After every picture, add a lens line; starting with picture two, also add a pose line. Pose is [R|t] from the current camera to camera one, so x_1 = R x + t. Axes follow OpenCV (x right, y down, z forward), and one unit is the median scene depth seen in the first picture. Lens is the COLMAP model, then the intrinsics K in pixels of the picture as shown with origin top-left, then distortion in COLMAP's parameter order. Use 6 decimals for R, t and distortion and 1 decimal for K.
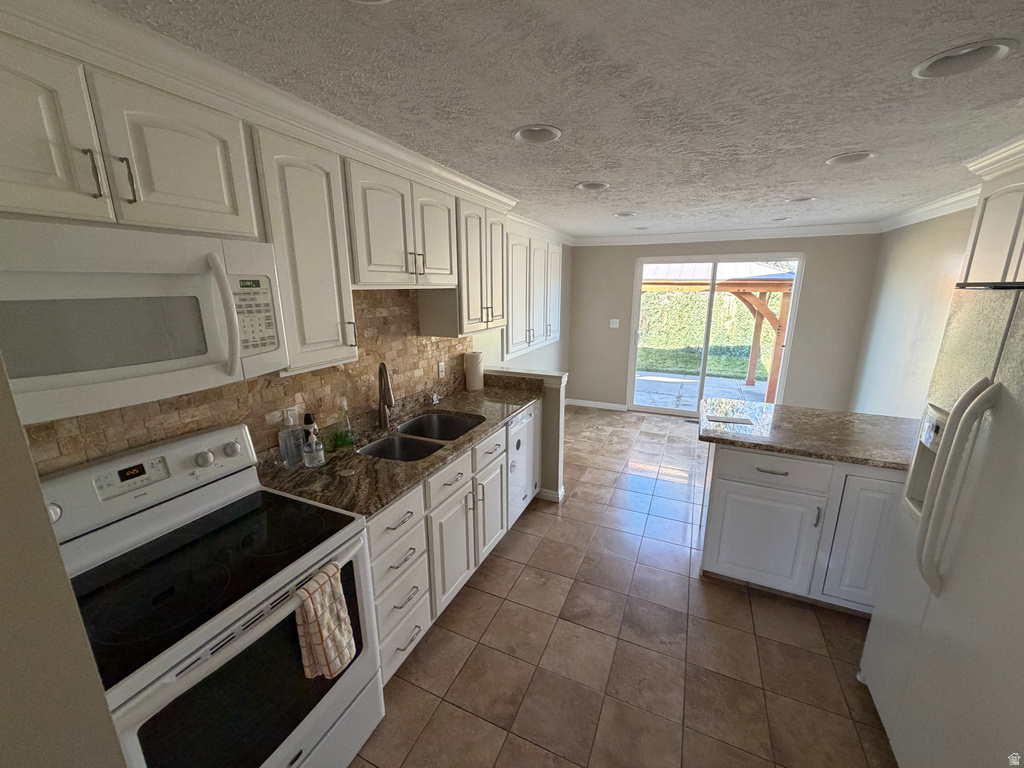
lens RADIAL K [[407.4, 0, 509.7], [0, 407.4, 383.7], [0, 0, 1]] dist [-0.001647, 0.000202]
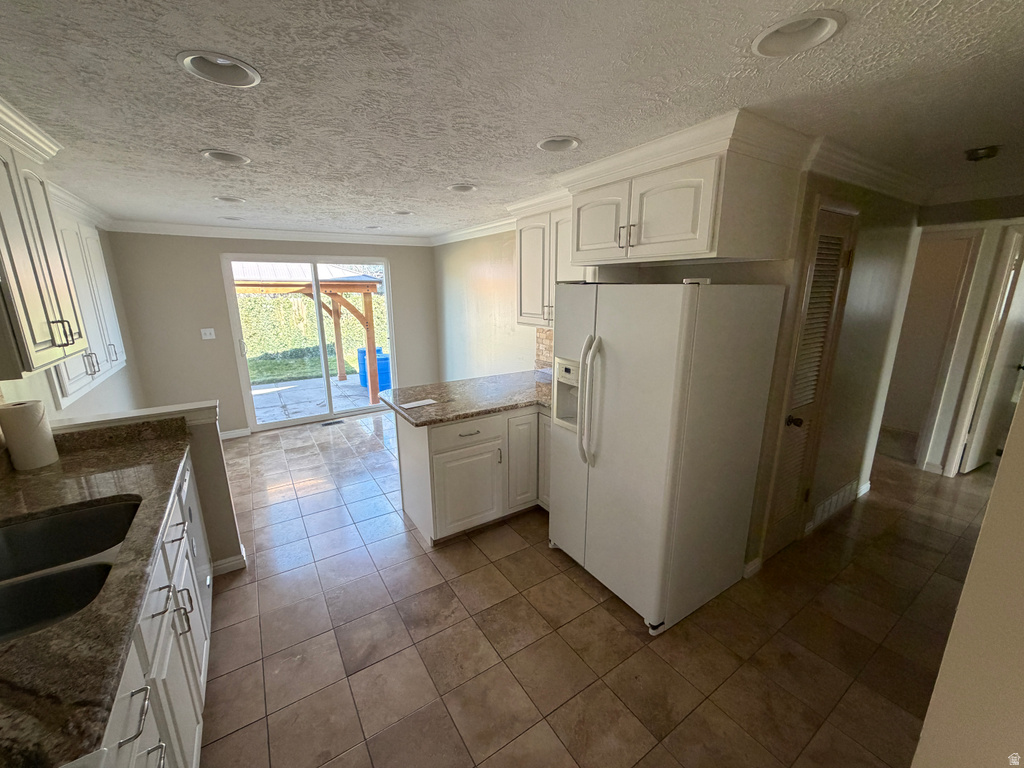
lens RADIAL K [[407.4, 0, 510.4], [0, 407.4, 384.4], [0, 0, 1]] dist [-0.001647, 0.000202]
pose [[0.530678, -0.199062, 0.823866, -0.231655], [0.203113, 0.973573, 0.104403, -0.028982], [-0.822877, 0.111934, 0.557086, 0.155872]]
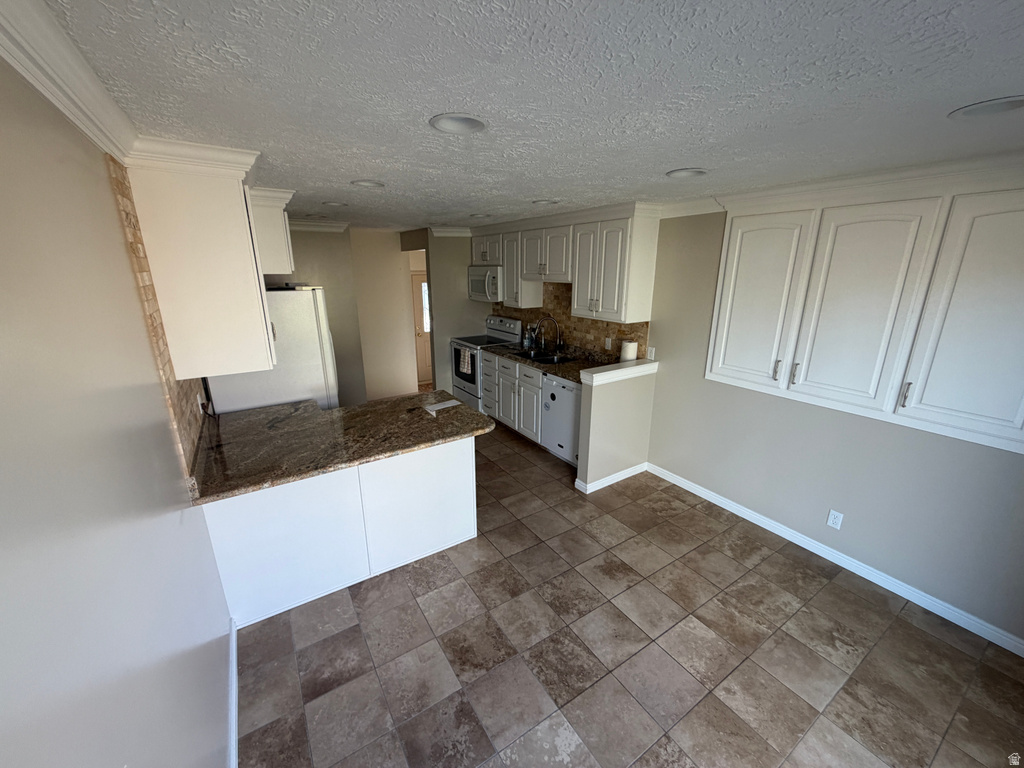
lens RADIAL K [[407.4, 0, 509.6], [0, 407.4, 383.9], [0, 0, 1]] dist [-0.001647, 0.000202]
pose [[-0.532881, 0.242901, -0.810578, 1.313324], [-0.194293, 0.897200, 0.396589, -0.446839], [0.823582, 0.368825, -0.430907, 1.571197]]
